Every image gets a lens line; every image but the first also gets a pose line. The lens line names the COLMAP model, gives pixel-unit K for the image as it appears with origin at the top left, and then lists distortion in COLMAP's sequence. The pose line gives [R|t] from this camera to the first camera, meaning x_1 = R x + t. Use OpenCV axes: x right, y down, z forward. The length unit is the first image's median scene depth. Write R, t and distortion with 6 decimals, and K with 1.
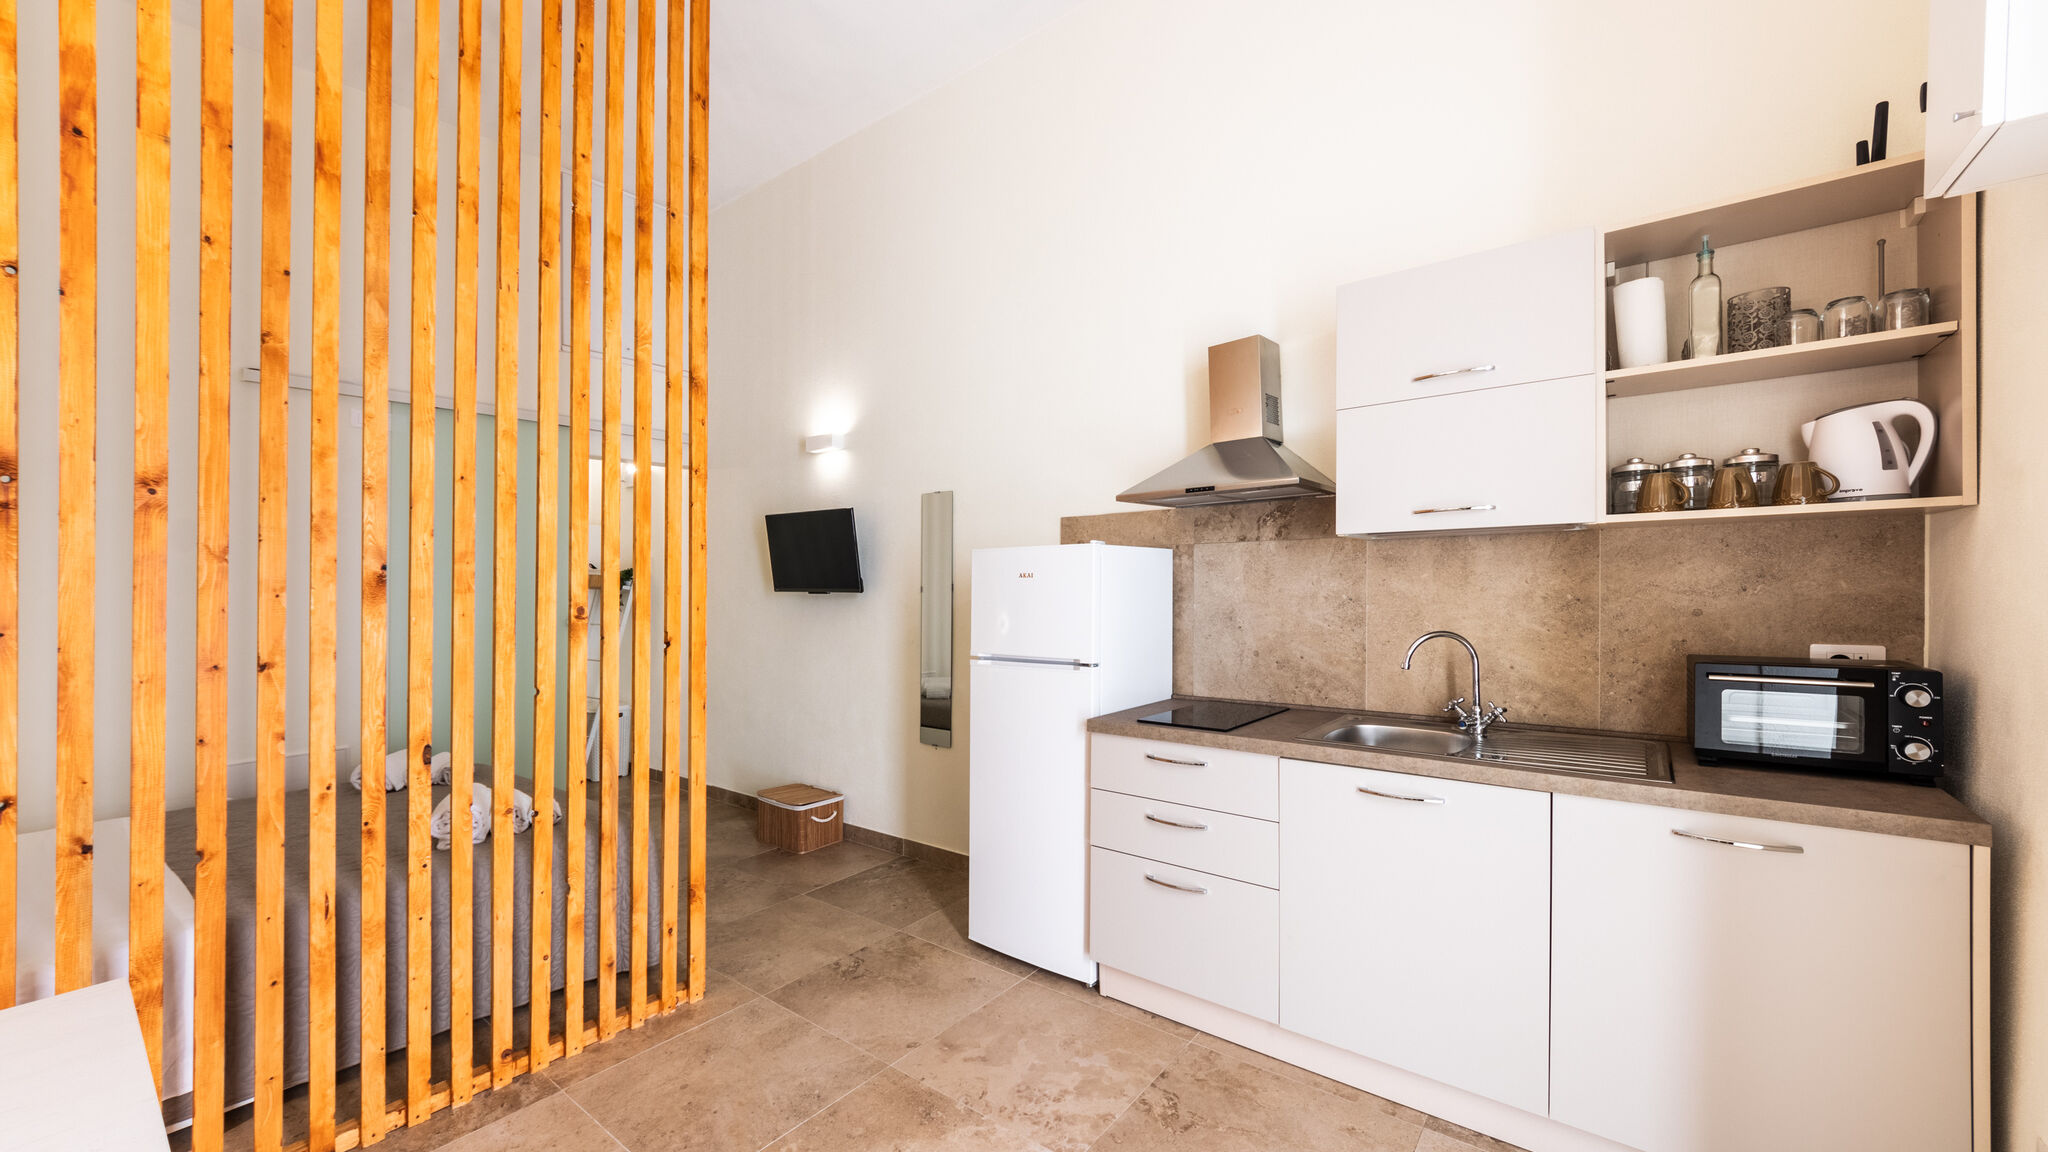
lens RADIAL K [[771.7, 0, 1012.3], [0, 771.7, 587.6], [0, 0, 1]] dist [-0.000746, -0.000389]
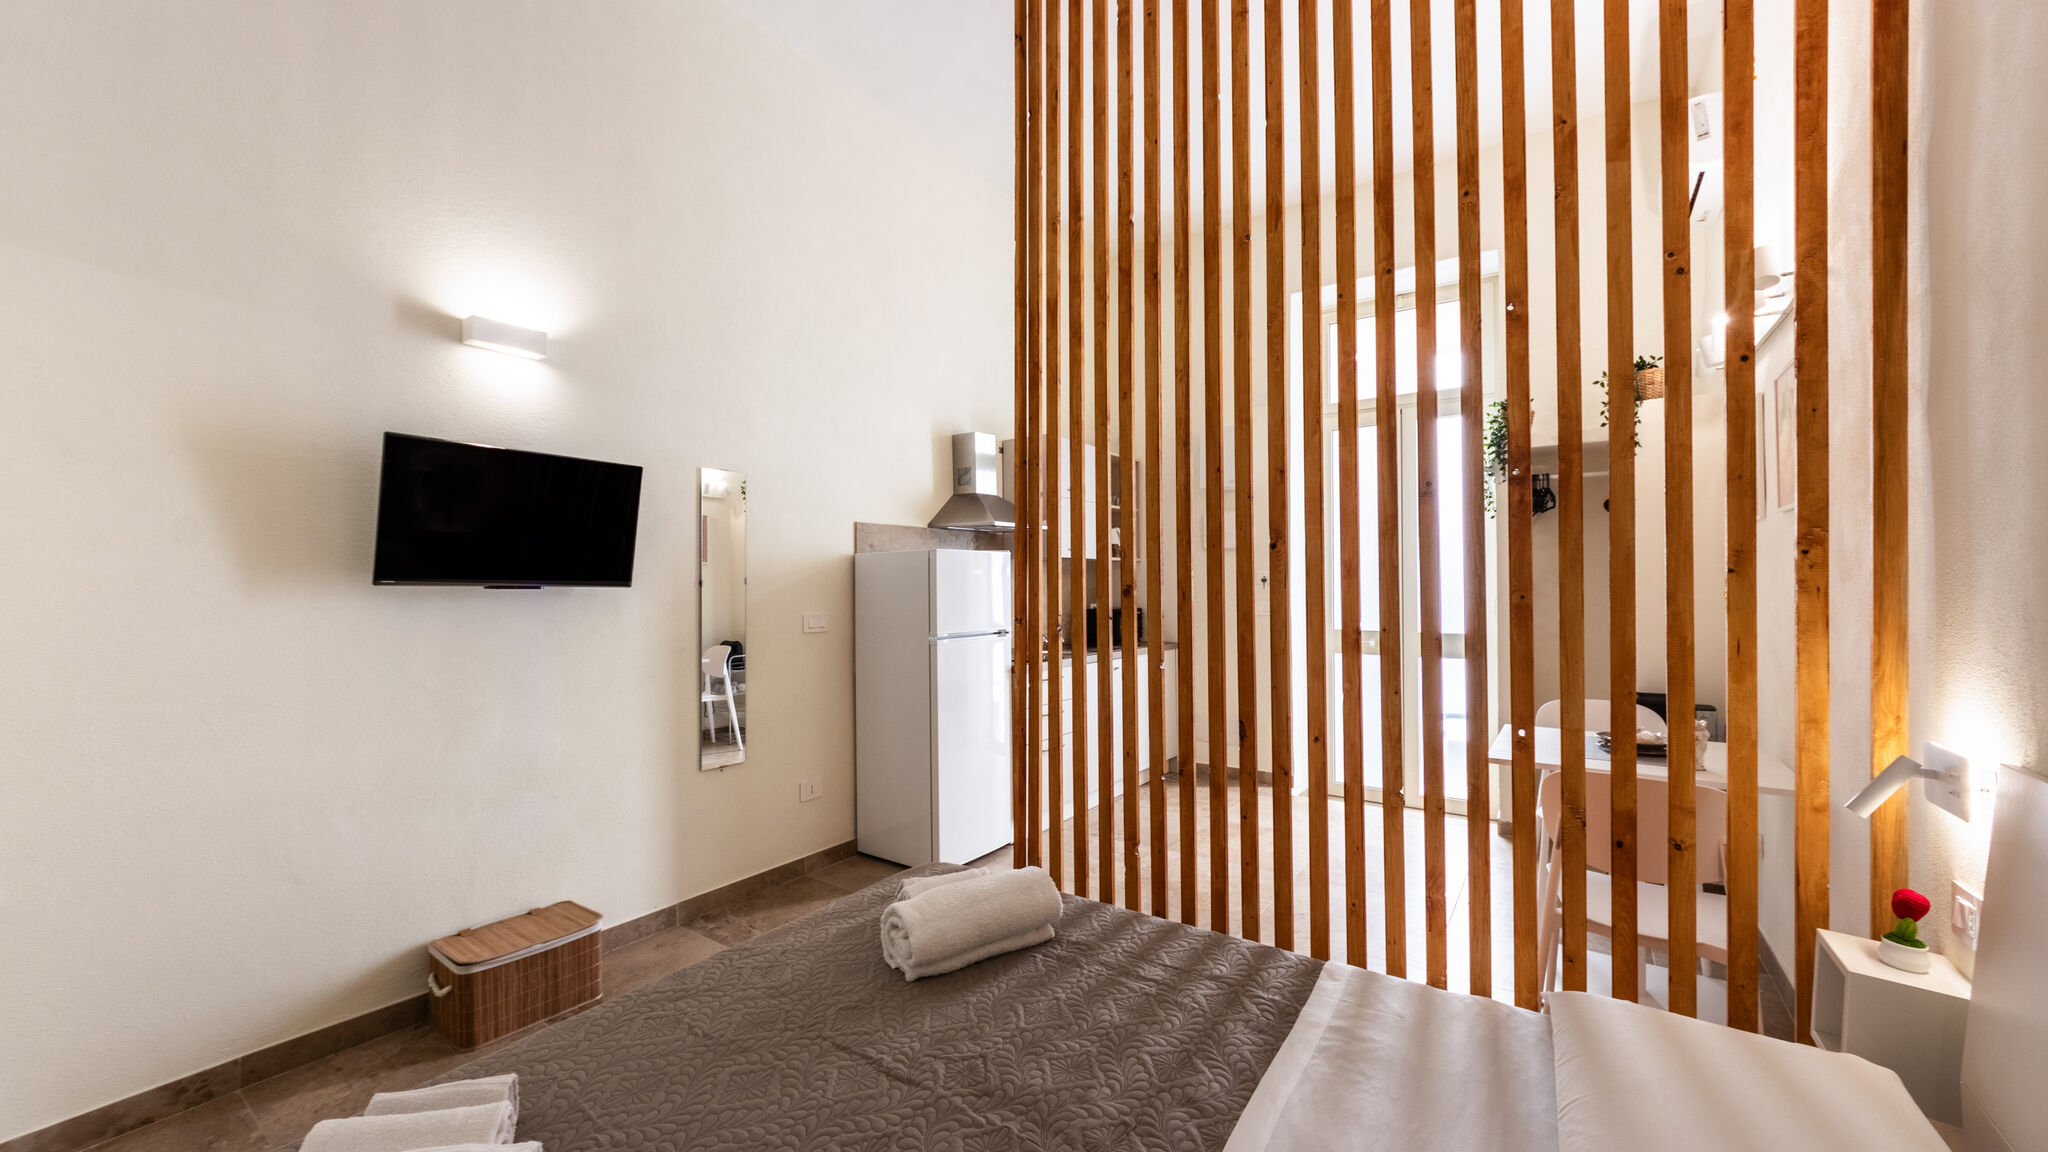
lens RADIAL K [[771.7, 0, 1012.3], [0, 771.7, 587.6], [0, 0, 1]] dist [-0.000746, -0.000389]
pose [[-0.027844, 0.013477, 0.999521, -1.452815], [0.016543, 0.999778, -0.013019, 0.034715], [-0.999475, 0.016172, -0.028061, 1.052053]]
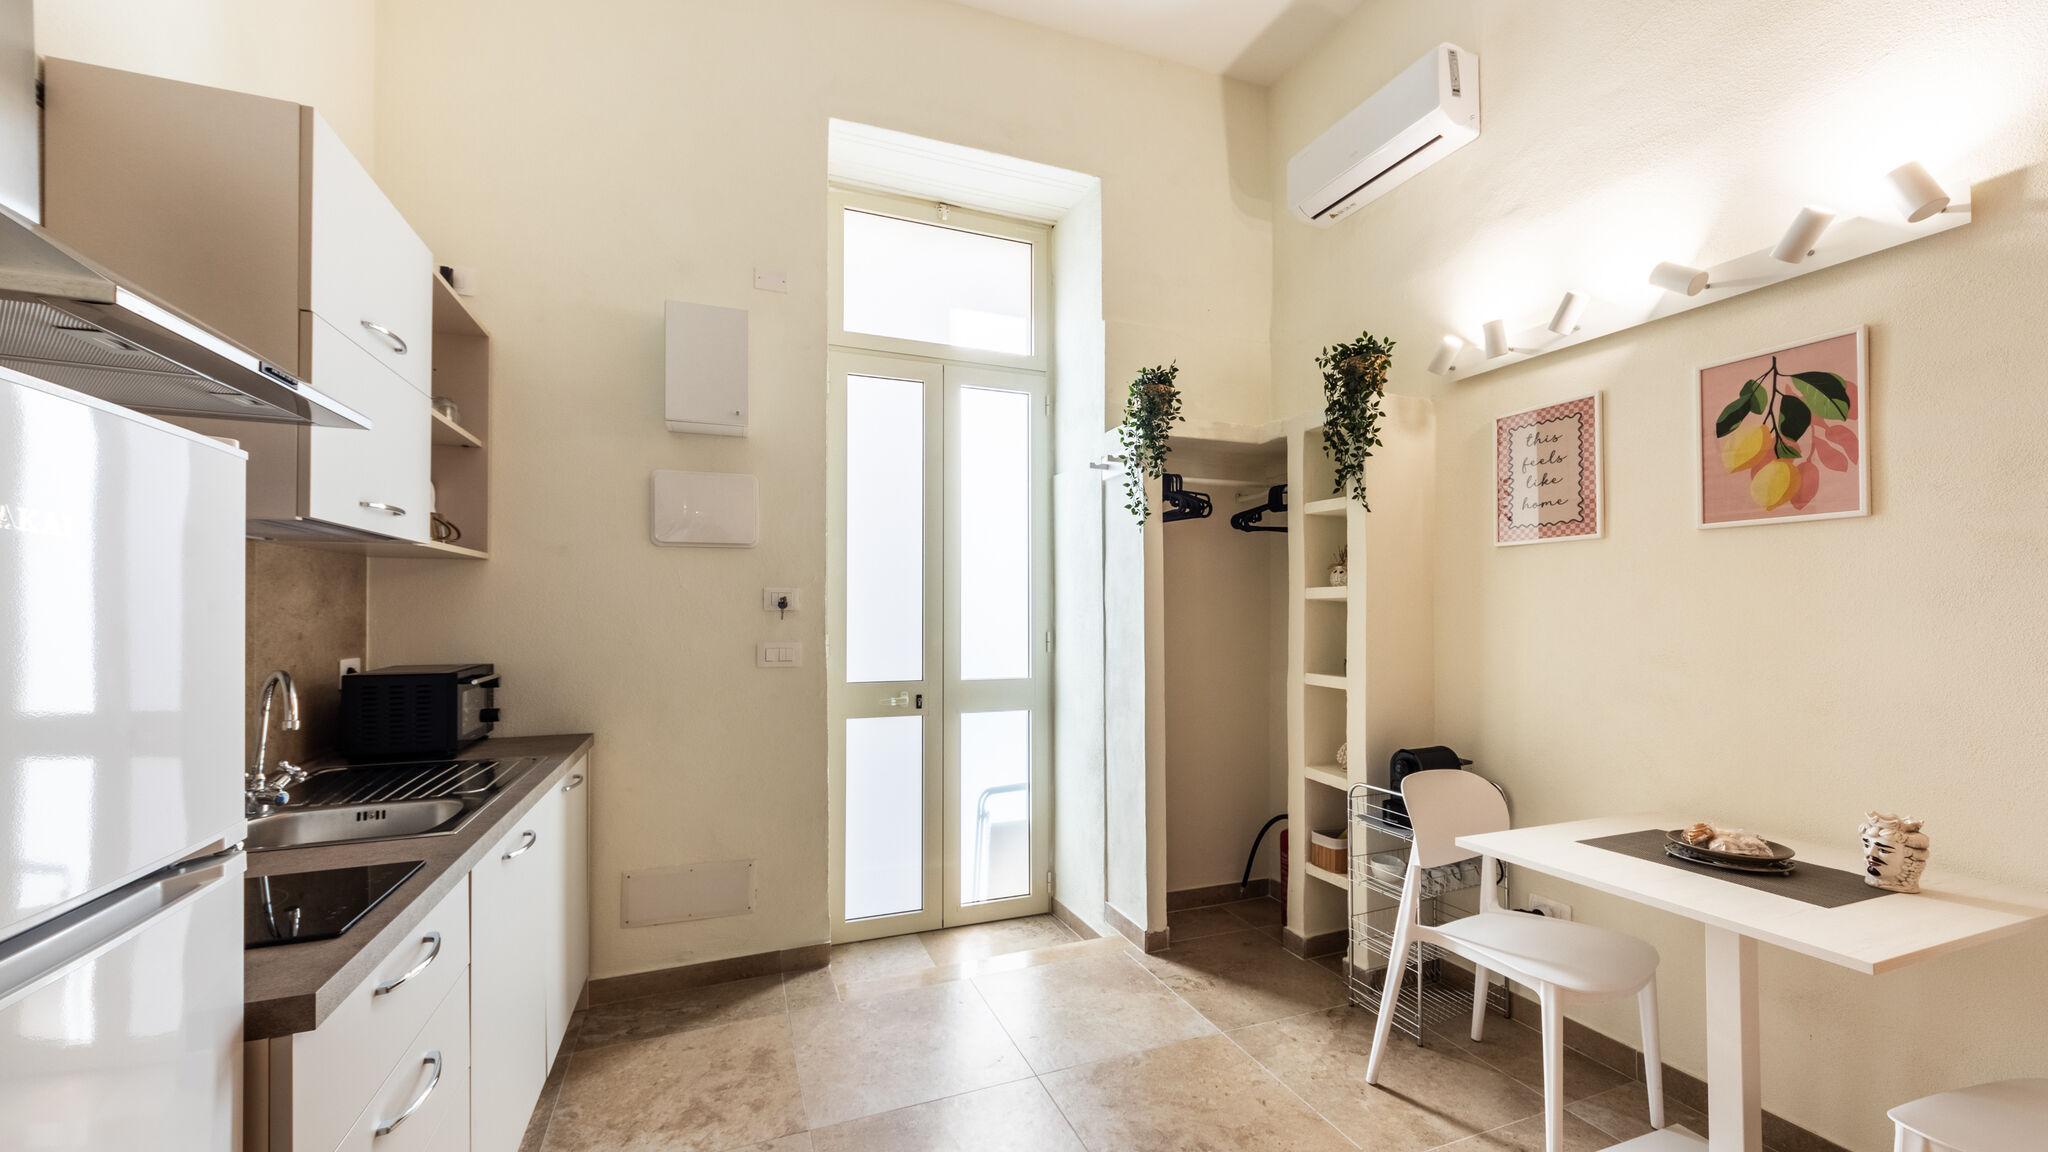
lens RADIAL K [[778.3, 0, 1012.9], [0, 778.3, 600.7], [0, 0, 1]] dist [-0.006387, -0.000318]
pose [[-0.853304, 0.021597, 0.520967, -0.326098], [0.017358, 0.999765, -0.013013, 0.012930], [-0.521125, -0.002061, -0.853478, 1.113449]]
